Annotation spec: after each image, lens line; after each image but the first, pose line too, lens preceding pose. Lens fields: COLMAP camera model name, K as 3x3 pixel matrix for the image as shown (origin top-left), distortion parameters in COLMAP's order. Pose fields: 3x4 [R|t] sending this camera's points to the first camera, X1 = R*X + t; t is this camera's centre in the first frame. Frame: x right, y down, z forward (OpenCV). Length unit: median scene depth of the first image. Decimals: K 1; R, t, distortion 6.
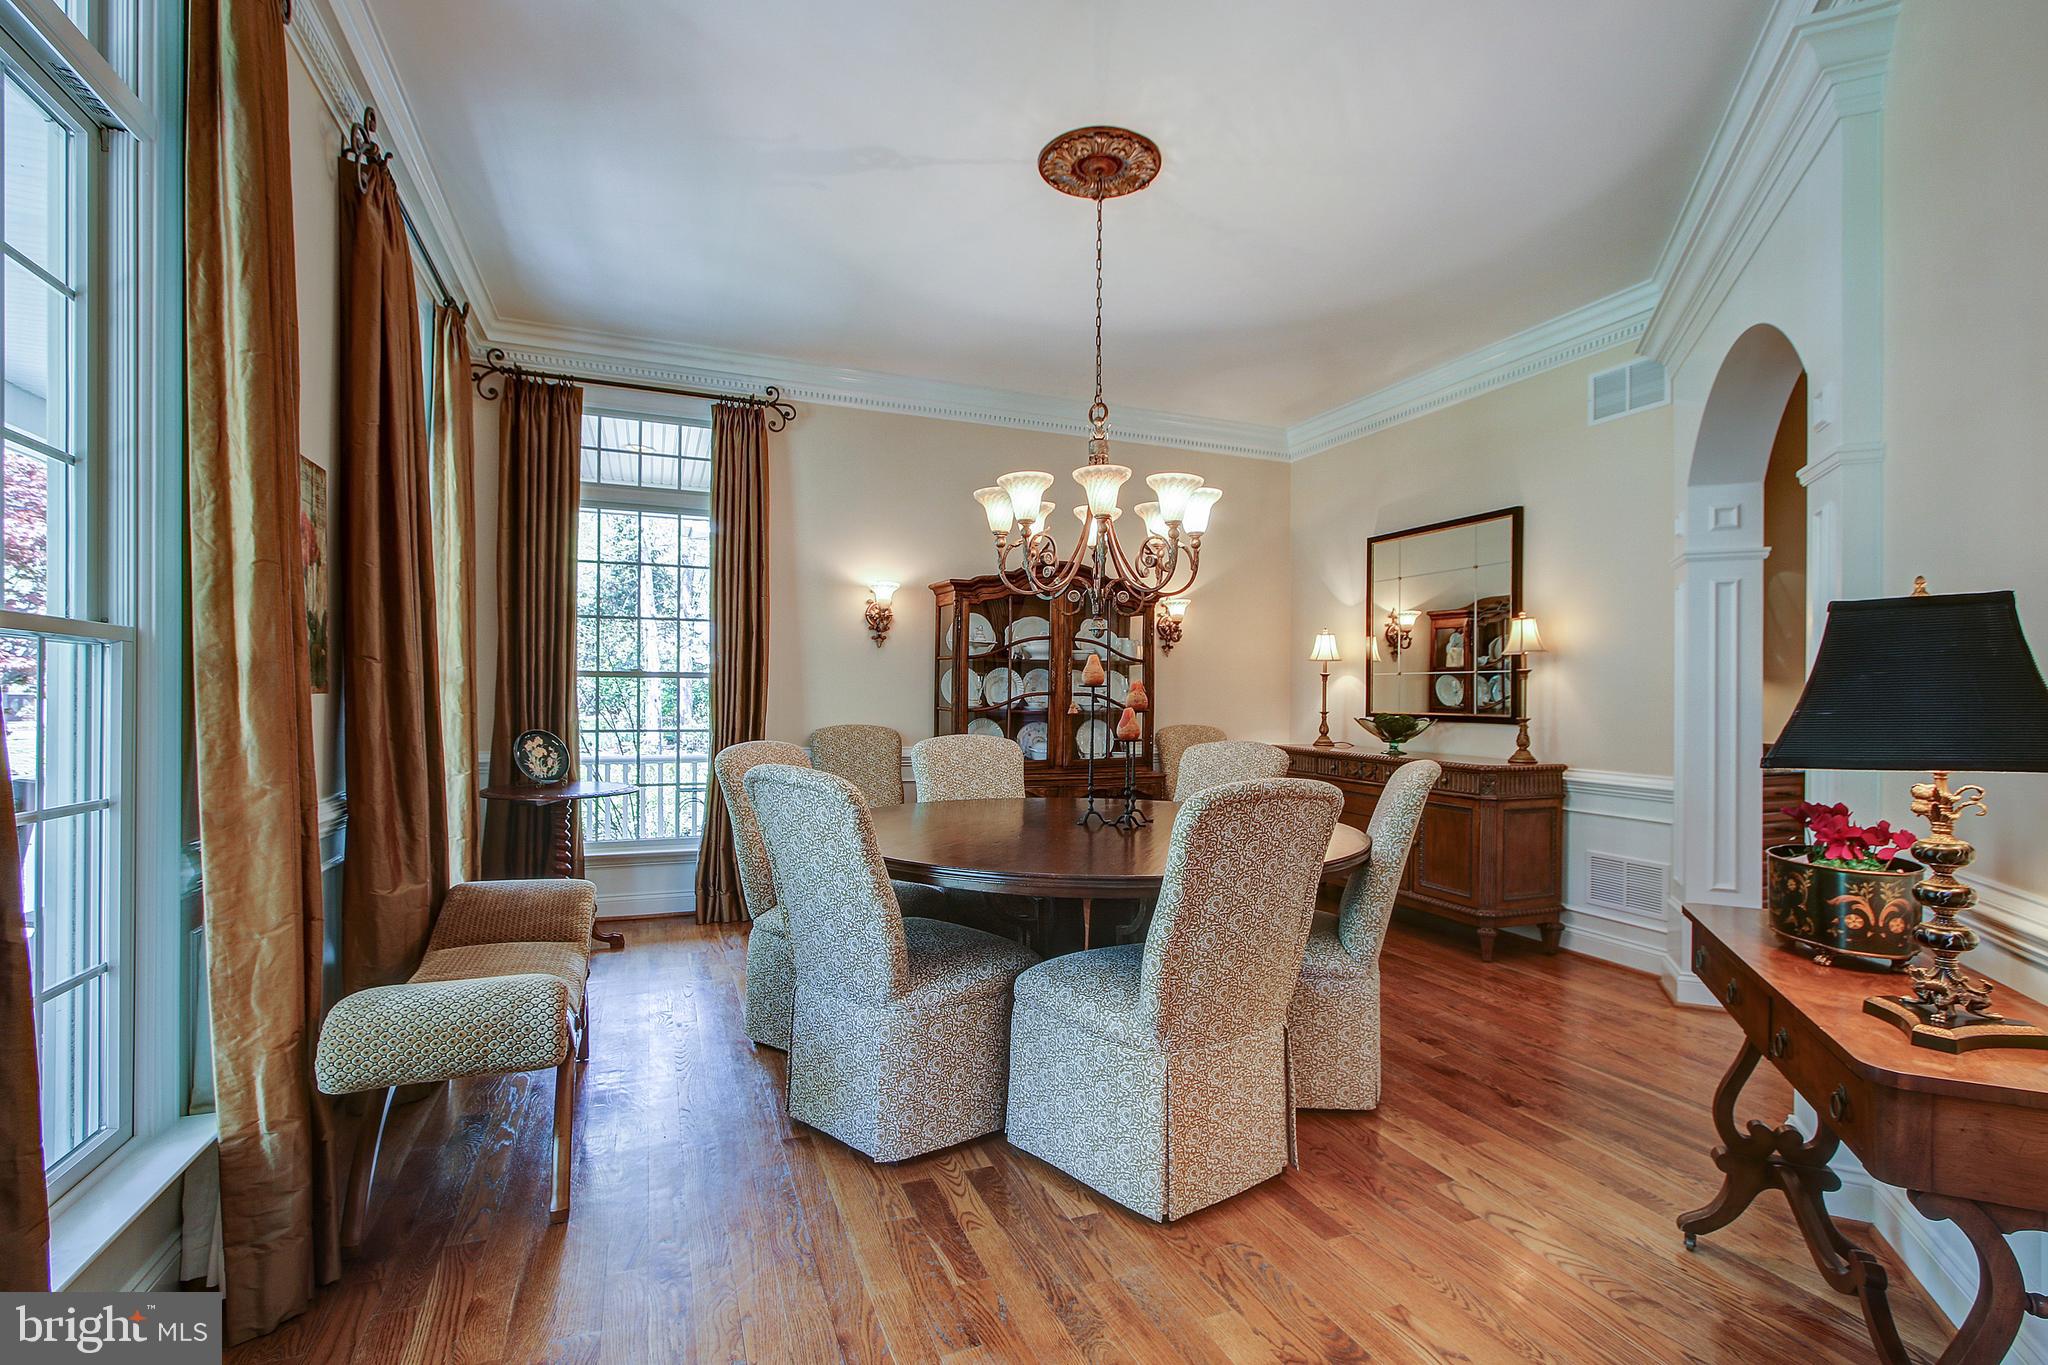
lens RADIAL K [[943.9, 0, 1027.8], [0, 943.9, 694.7], [0, 0, 1]] dist [-0.010952, -0.000083]
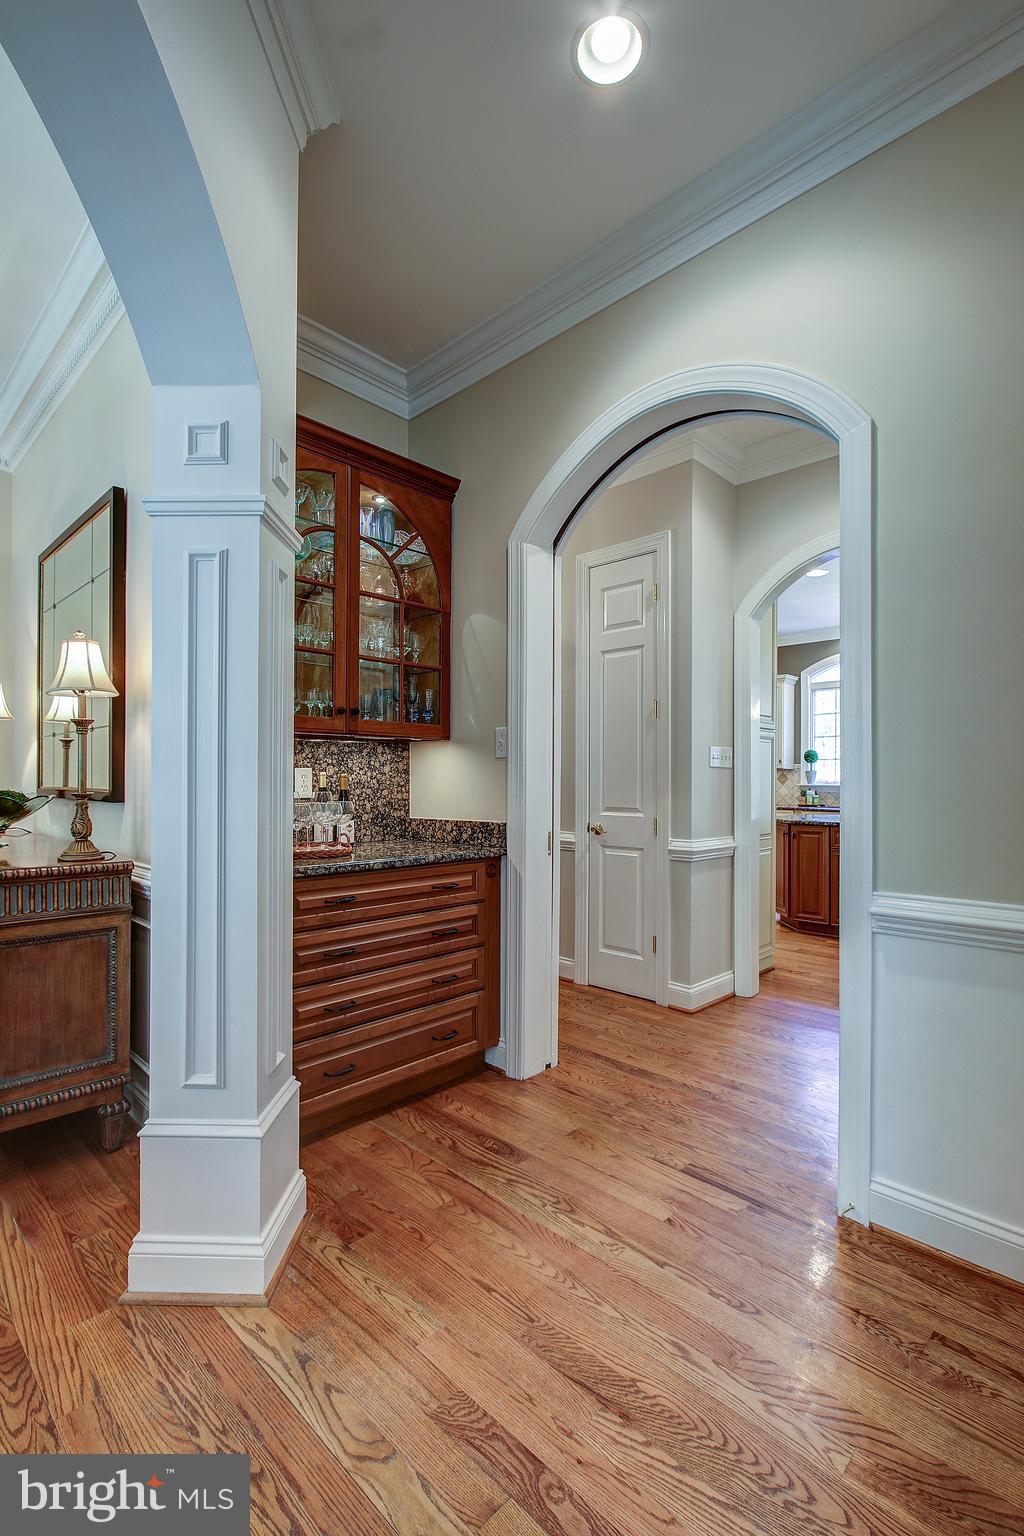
lens RADIAL K [[707.9, 0, 511.5], [0, 707.9, 771.9], [0, 0, 1]] dist [-0.010952, -0.000083]
pose [[0.914720, 0.002054, 0.404084, 0.624501], [0.001915, 0.999954, -0.009417, 0.016225], [-0.404084, 0.009387, 0.914674, 0.442689]]
